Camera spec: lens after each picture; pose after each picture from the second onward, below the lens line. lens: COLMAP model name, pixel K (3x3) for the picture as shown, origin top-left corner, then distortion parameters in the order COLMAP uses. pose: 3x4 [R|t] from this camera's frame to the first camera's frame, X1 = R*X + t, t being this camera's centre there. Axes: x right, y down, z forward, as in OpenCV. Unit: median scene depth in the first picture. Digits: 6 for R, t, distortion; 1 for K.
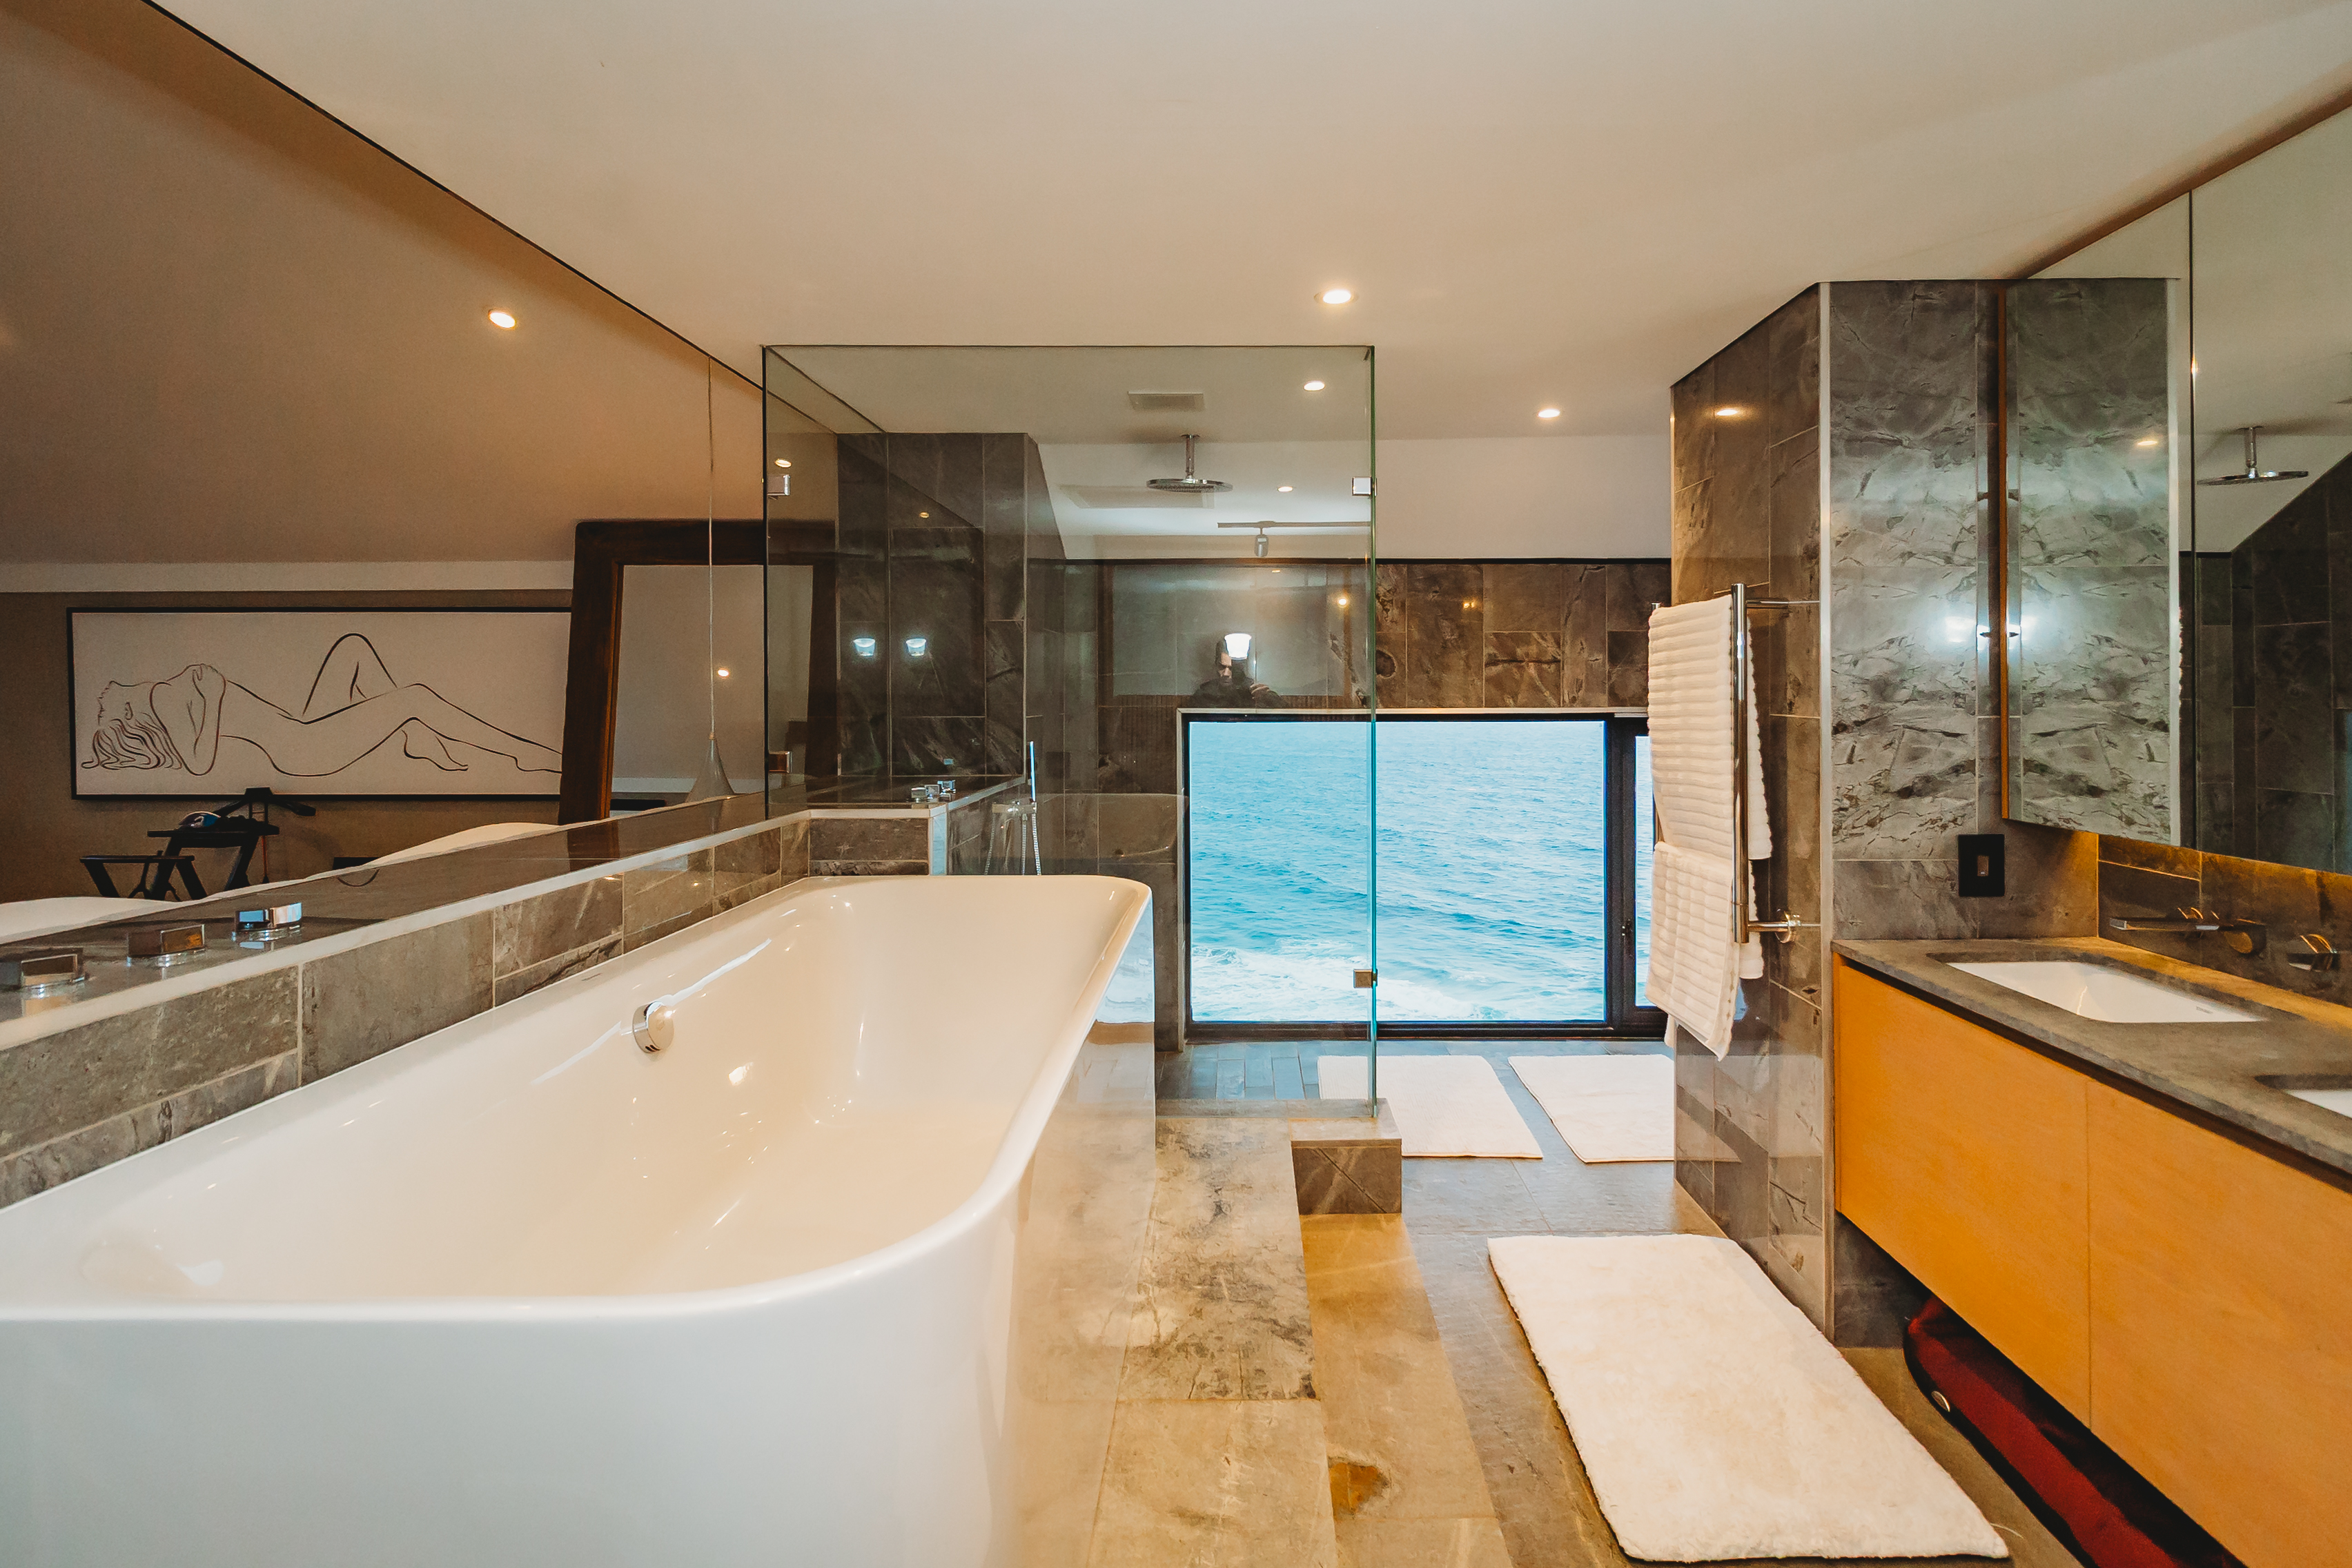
lens RADIAL K [[1106.7, 0, 1205.8], [0, 1106.7, 702.3], [0, 0, 1]] dist [0.000491, -0.000556]
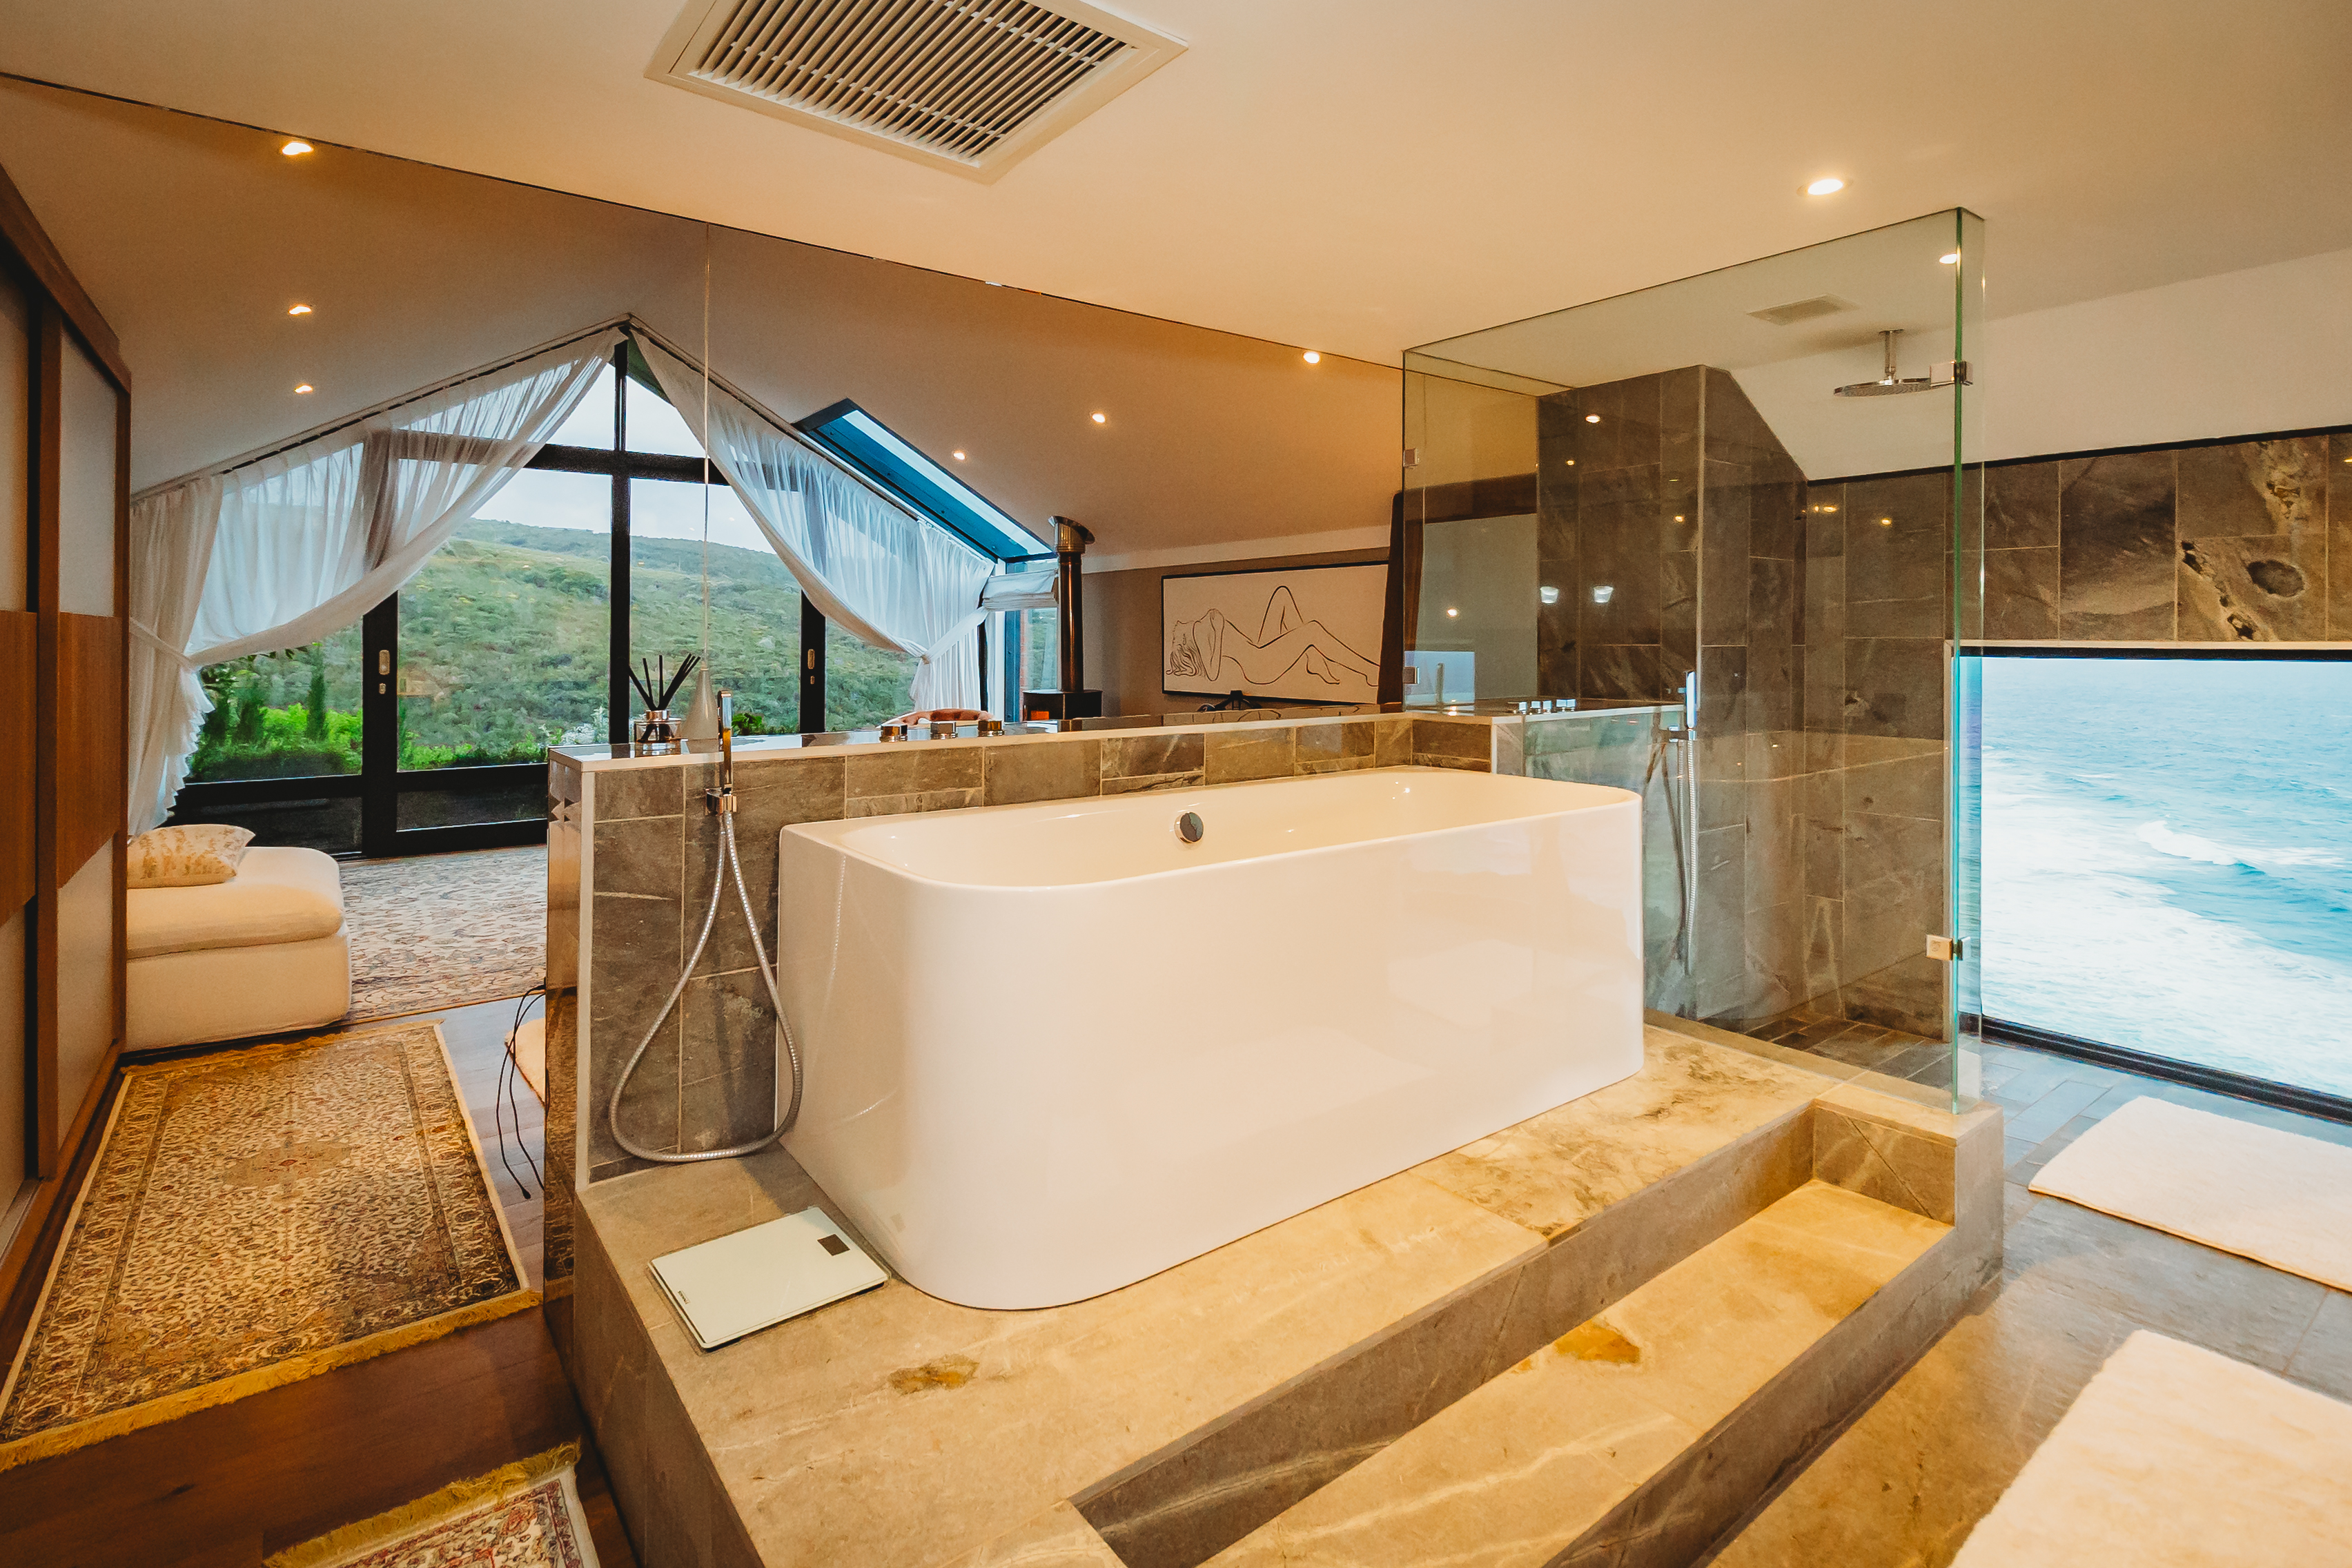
lens RADIAL K [[1106.7, 0, 1176.8], [0, 1106.7, 624.9], [0, 0, 1]] dist [0.000491, -0.000556]
pose [[0.620921, -0.007039, -0.783841, 0.711194], [-0.006695, 0.999876, -0.014282, 0.025517], [0.783844, 0.014116, 0.620797, 0.000010]]
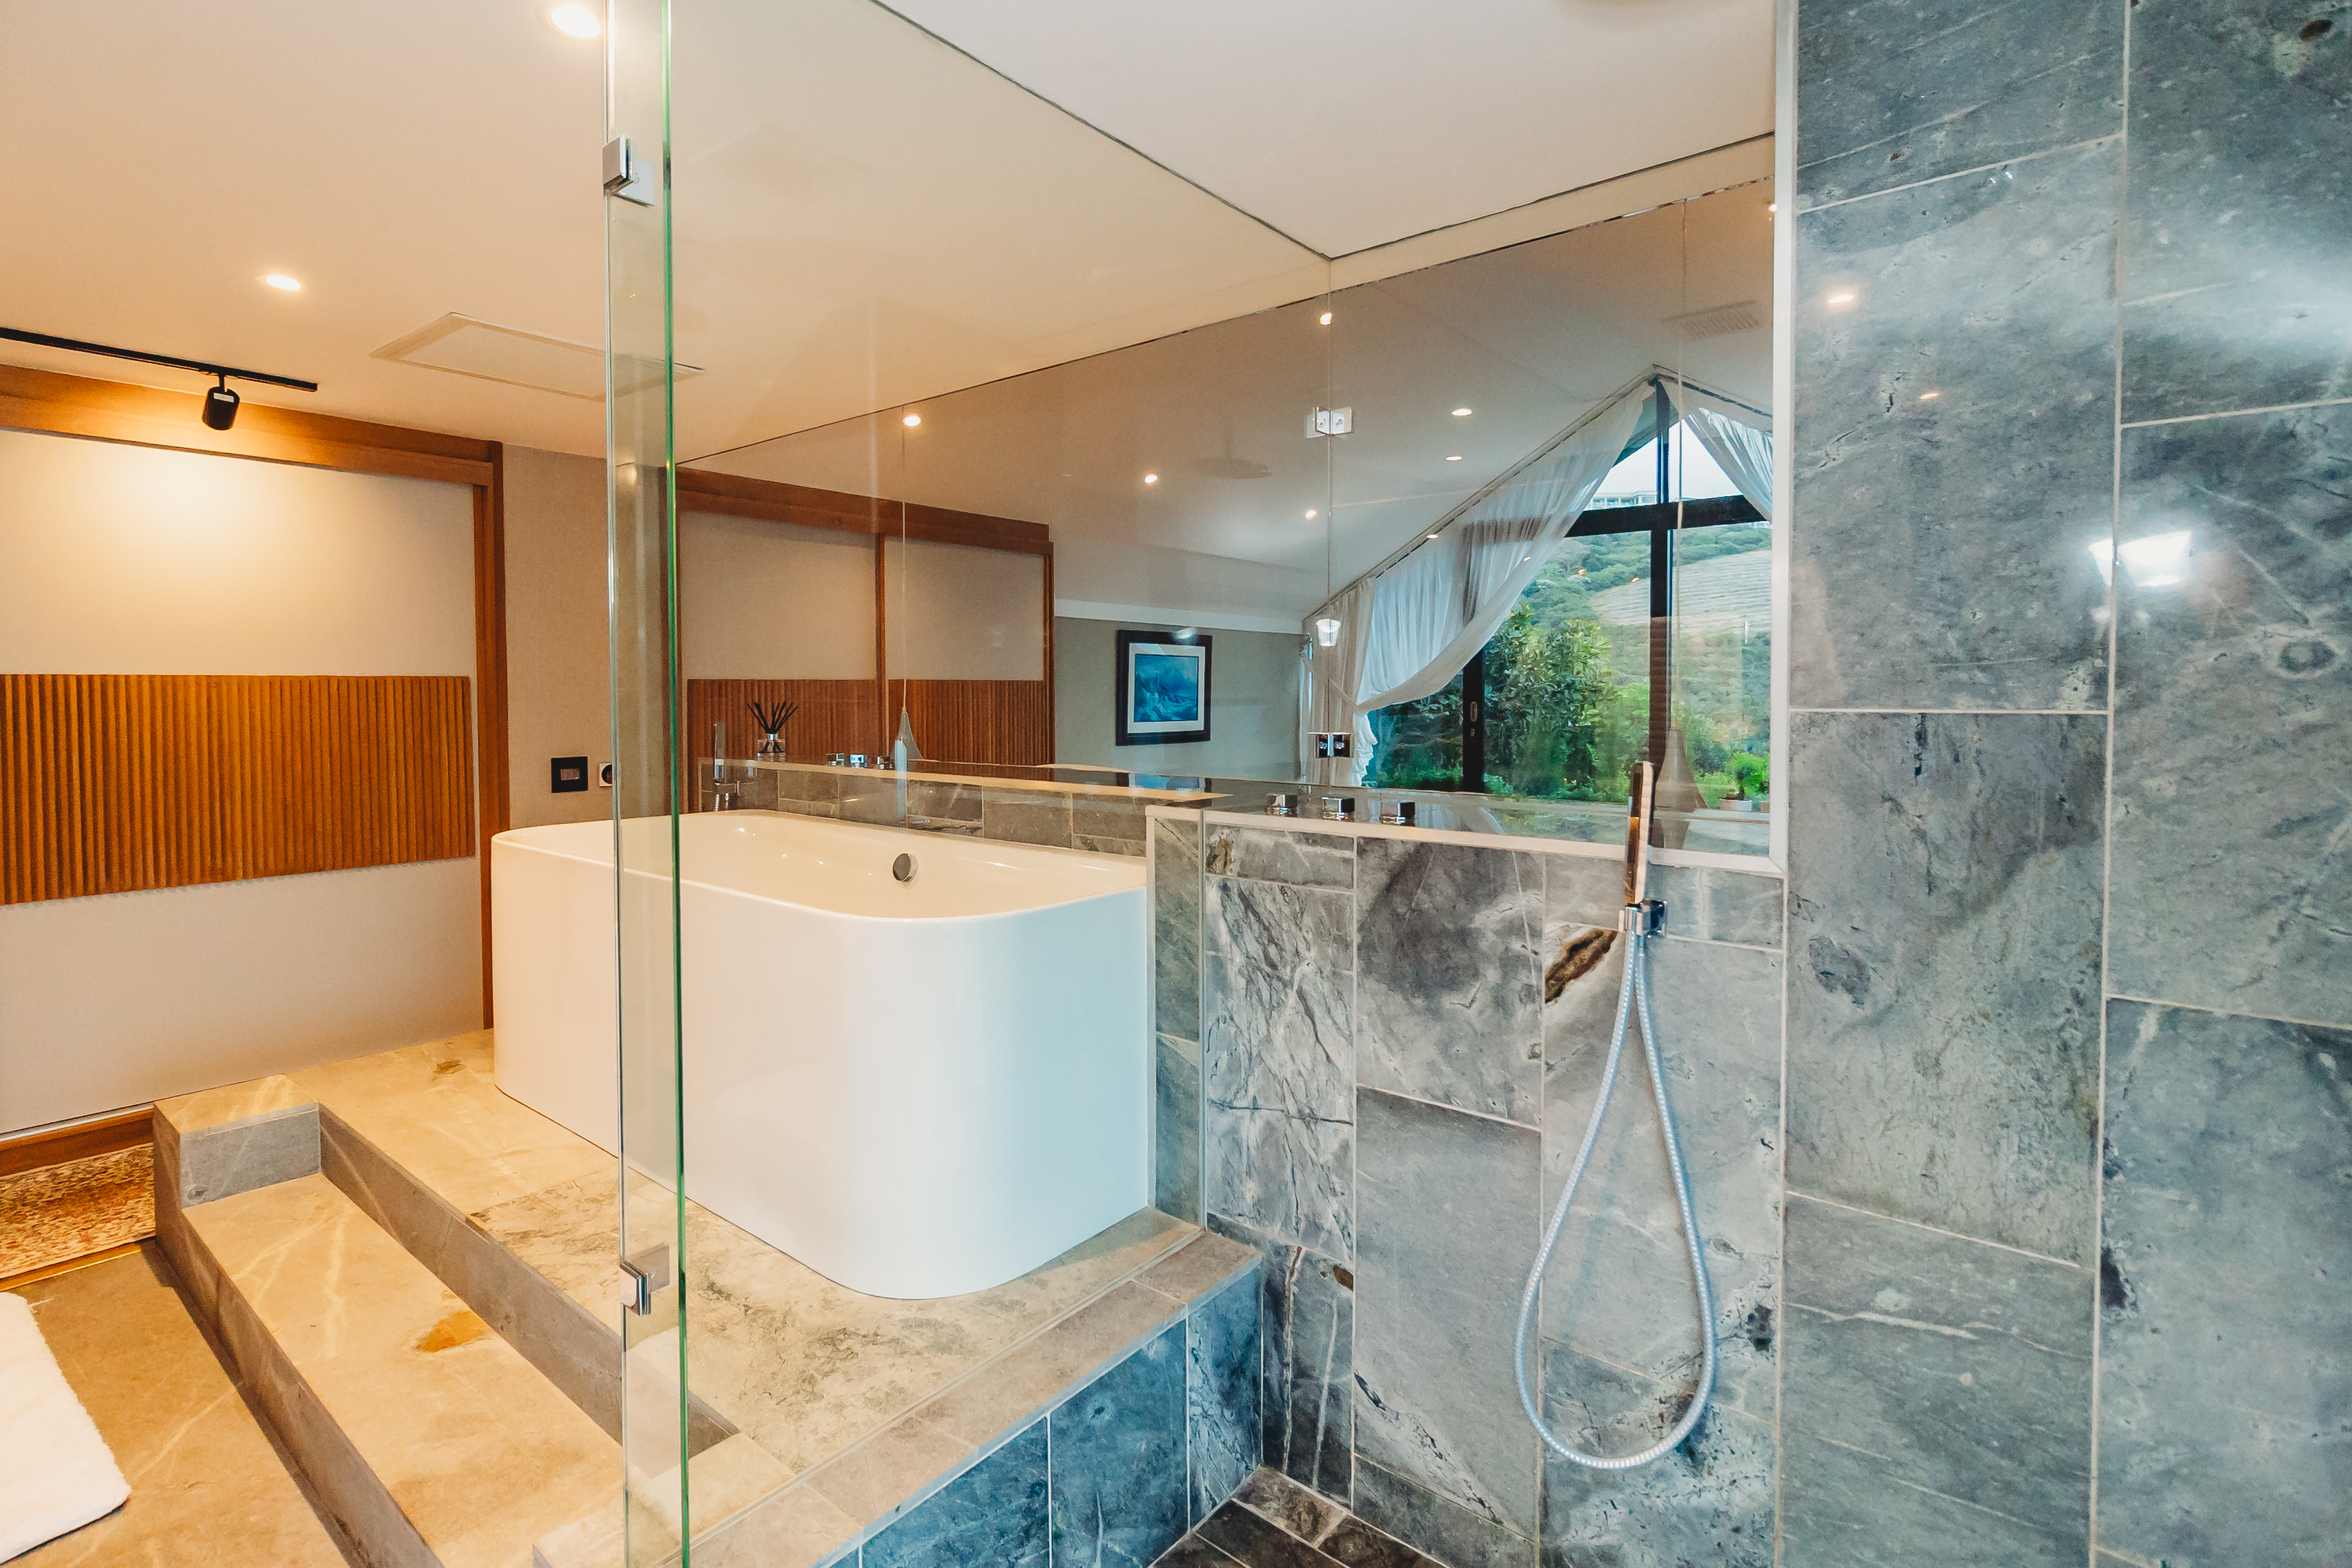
lens RADIAL K [[1106.7, 0, 1167.5], [0, 1106.7, 722.5], [0, 0, 1]] dist [0.000491, -0.000556]
pose [[-0.605822, 0.024391, -0.795226, 0.583787], [-0.001944, 0.999482, 0.032136, 0.015268], [0.795598, 0.021014, -0.605460, 2.278040]]
